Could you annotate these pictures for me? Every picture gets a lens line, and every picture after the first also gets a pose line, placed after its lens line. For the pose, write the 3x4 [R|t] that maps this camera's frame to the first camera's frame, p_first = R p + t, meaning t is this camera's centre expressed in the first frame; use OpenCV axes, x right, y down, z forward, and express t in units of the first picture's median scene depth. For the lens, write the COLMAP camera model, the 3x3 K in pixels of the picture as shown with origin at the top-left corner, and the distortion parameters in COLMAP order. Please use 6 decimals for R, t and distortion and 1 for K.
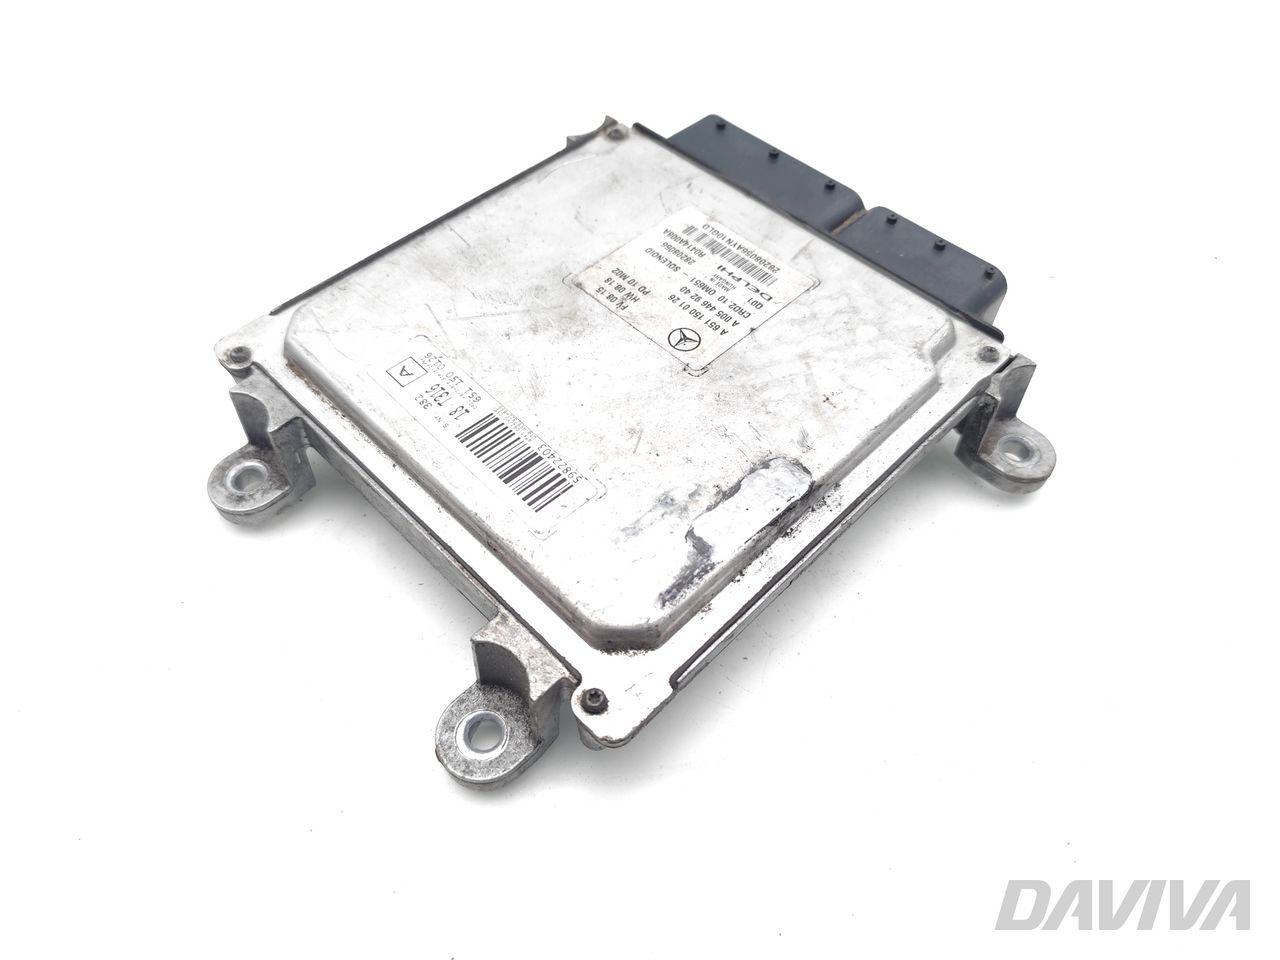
lens RADIAL K [[905.2, 0, 637.3], [0, 905.2, 481.5], [0, 0, 1]] dist [0.043365, -0.004265]
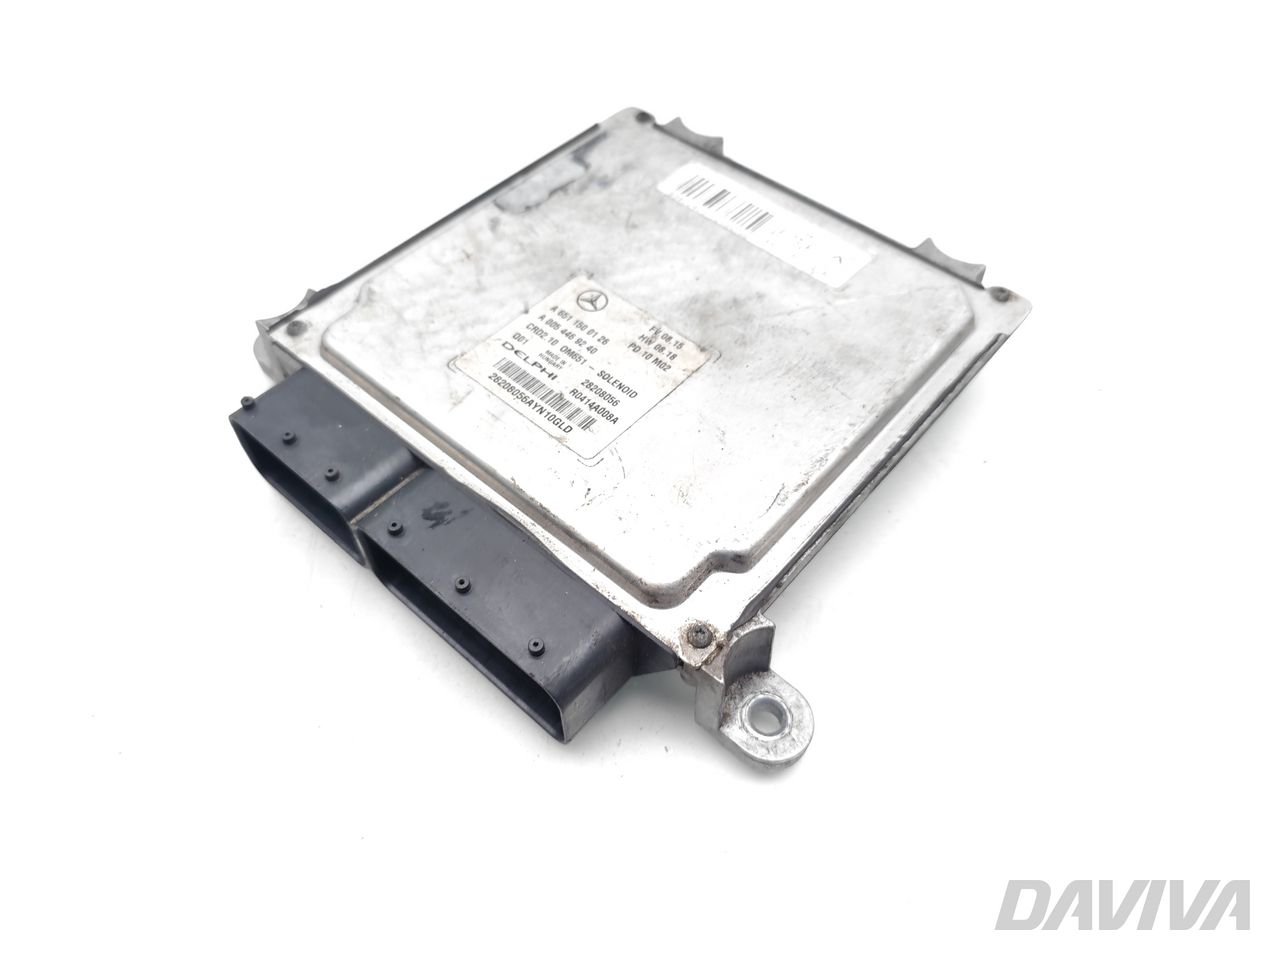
lens RADIAL K [[905.2, 0, 637.3], [0, 905.2, 481.5], [0, 0, 1]] dist [0.043365, -0.004265]
pose [[-0.997536, 0.041155, -0.056818, 0.066767], [-0.066211, -0.284445, 0.956403, -1.197491], [0.023199, 0.957809, 0.286469, 0.879623]]
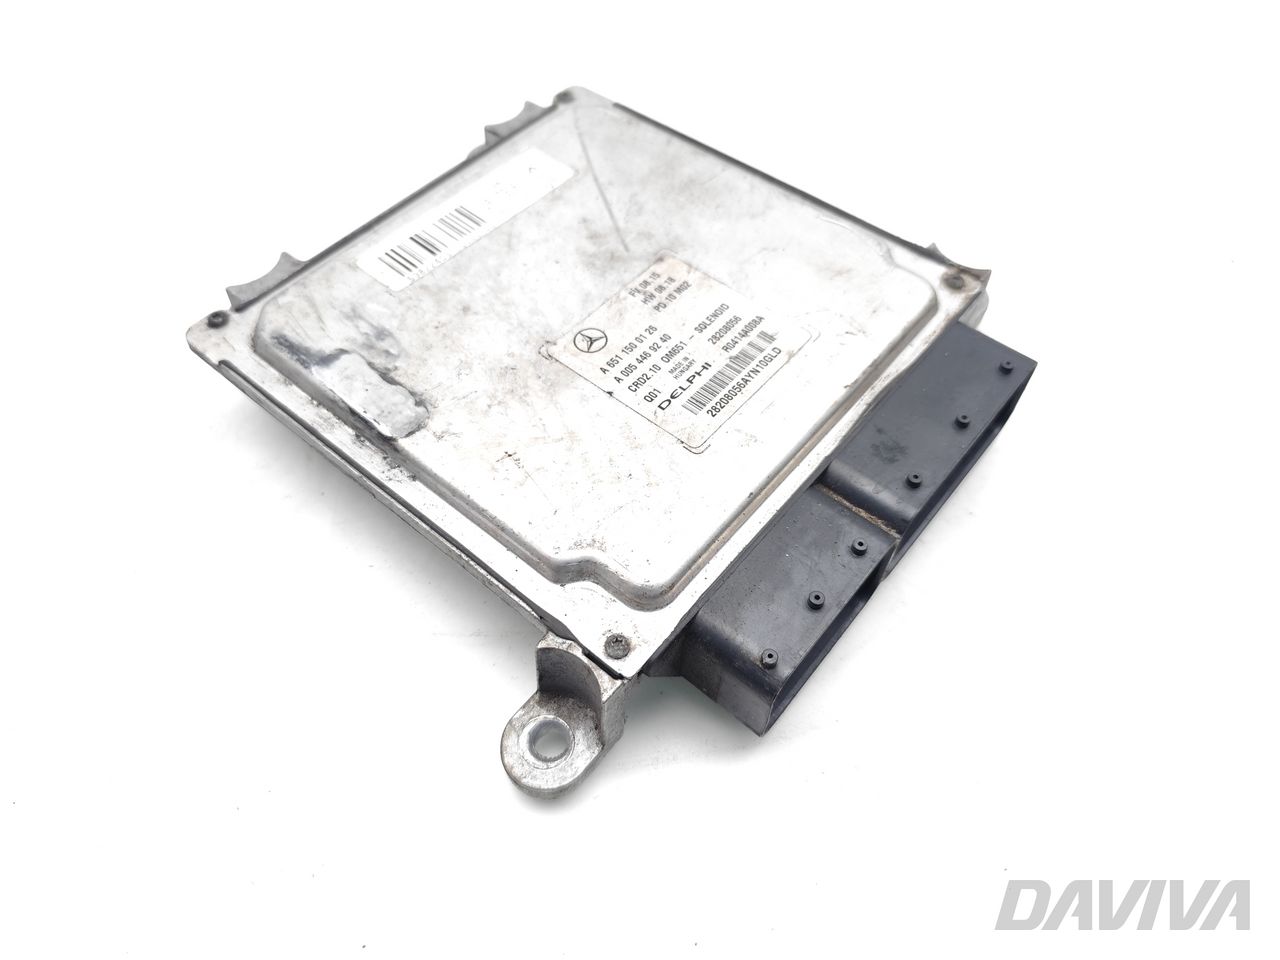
lens RADIAL K [[905.2, 0, 637.3], [0, 905.2, 481.5], [0, 0, 1]] dist [0.043365, -0.004265]
pose [[0.086191, 0.803240, -0.589386, 0.726849], [-0.801047, 0.407617, 0.438374, -0.544480], [0.592364, 0.434342, 0.678566, 0.430756]]
